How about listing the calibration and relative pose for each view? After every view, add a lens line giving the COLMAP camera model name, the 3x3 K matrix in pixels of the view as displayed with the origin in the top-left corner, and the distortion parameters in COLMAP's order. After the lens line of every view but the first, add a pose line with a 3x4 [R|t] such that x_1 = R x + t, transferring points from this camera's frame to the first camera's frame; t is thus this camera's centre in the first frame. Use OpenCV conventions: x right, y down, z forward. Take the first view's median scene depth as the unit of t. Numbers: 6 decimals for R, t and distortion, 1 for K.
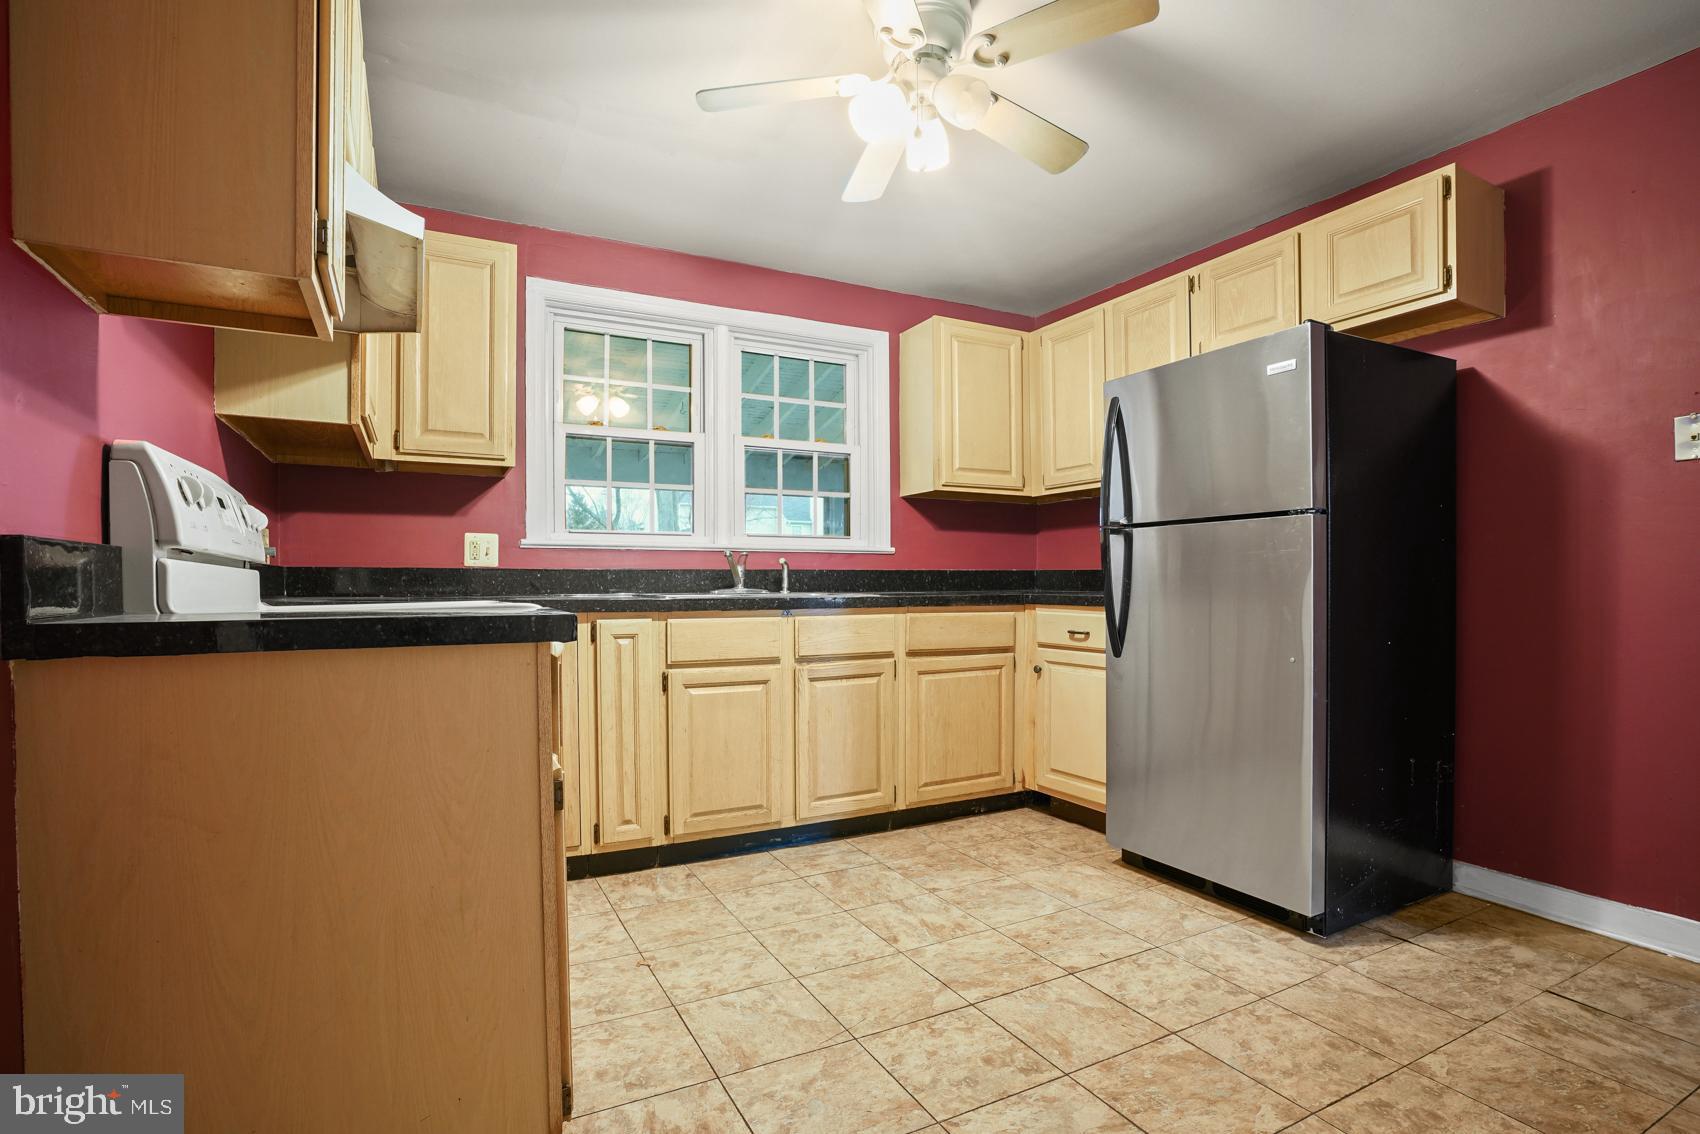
lens RADIAL K [[806.0, 0, 841.9], [0, 806.0, 590.1], [0, 0, 1]] dist [-0.072060, 0.031762]
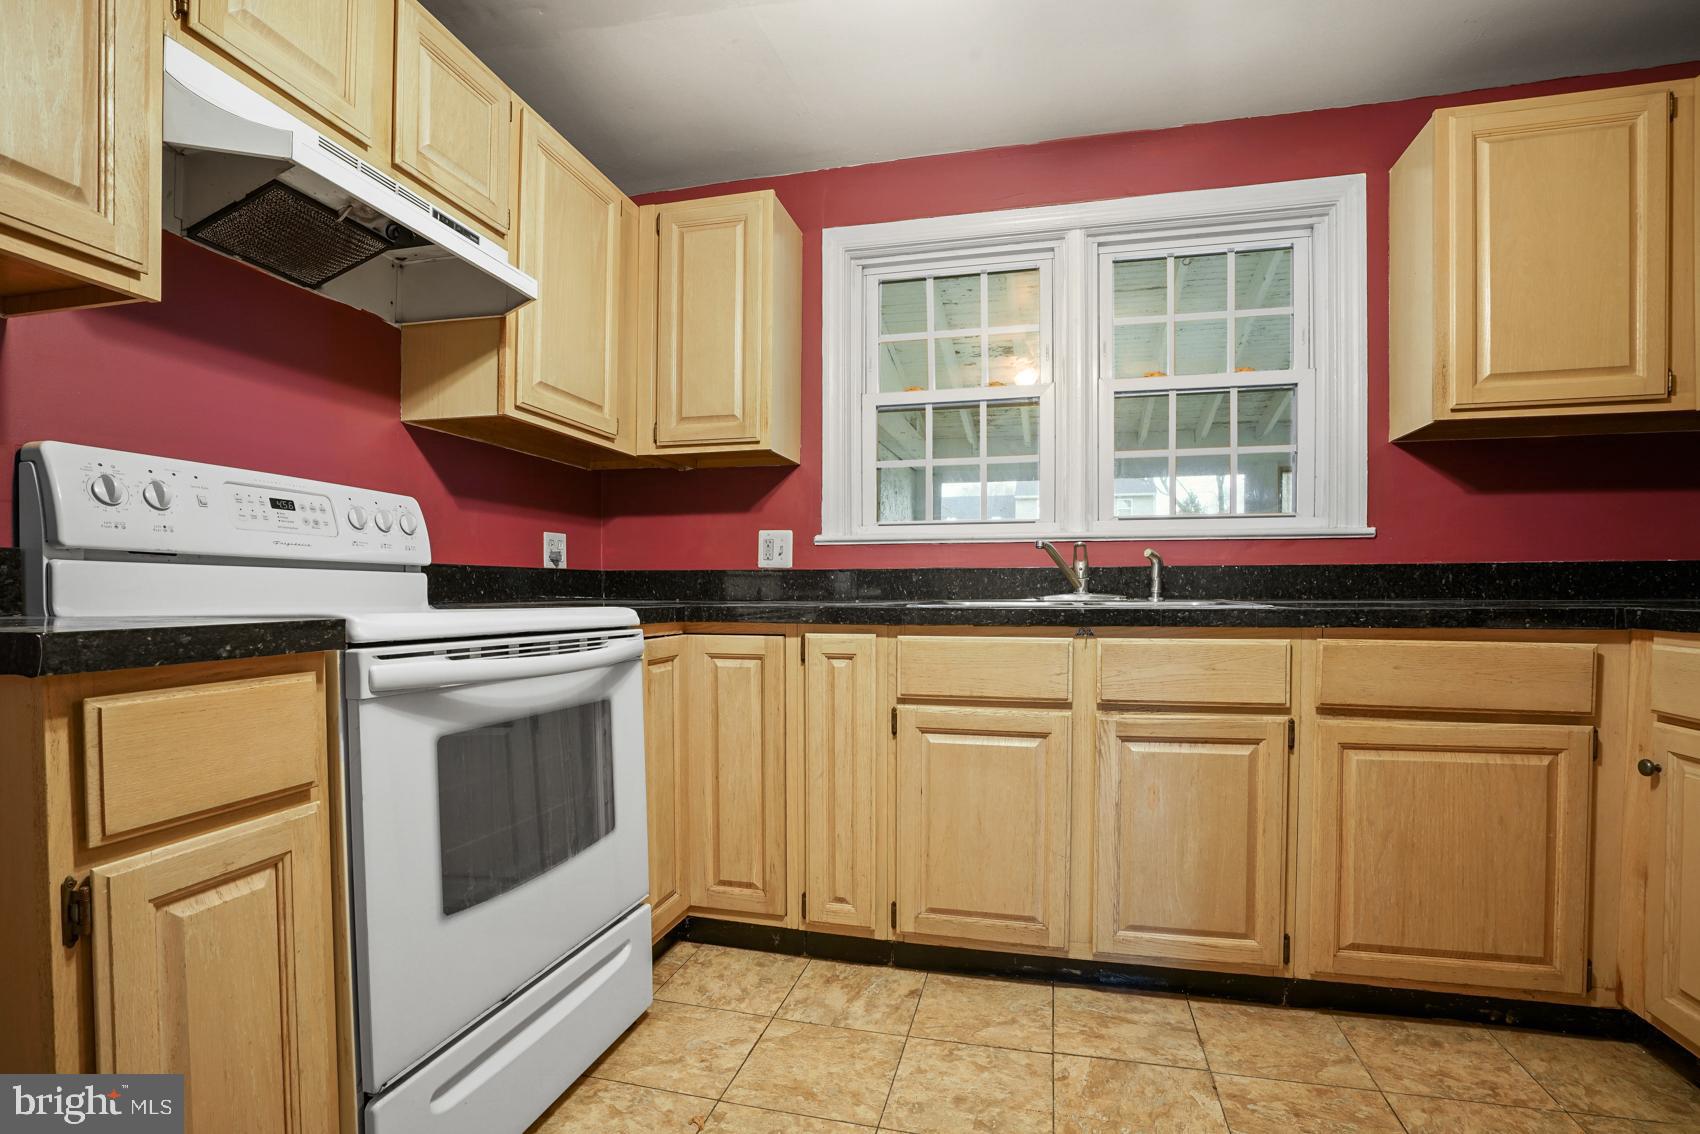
lens RADIAL K [[812.5, 0, 852.8], [0, 812.5, 602.9], [0, 0, 1]] dist [-0.055077, 0.022650]
pose [[0.750518, 0.012378, -0.660734, 0.206334], [-0.004084, 0.999892, 0.014093, -0.003128], [0.660838, -0.007879, 0.750487, 0.361437]]
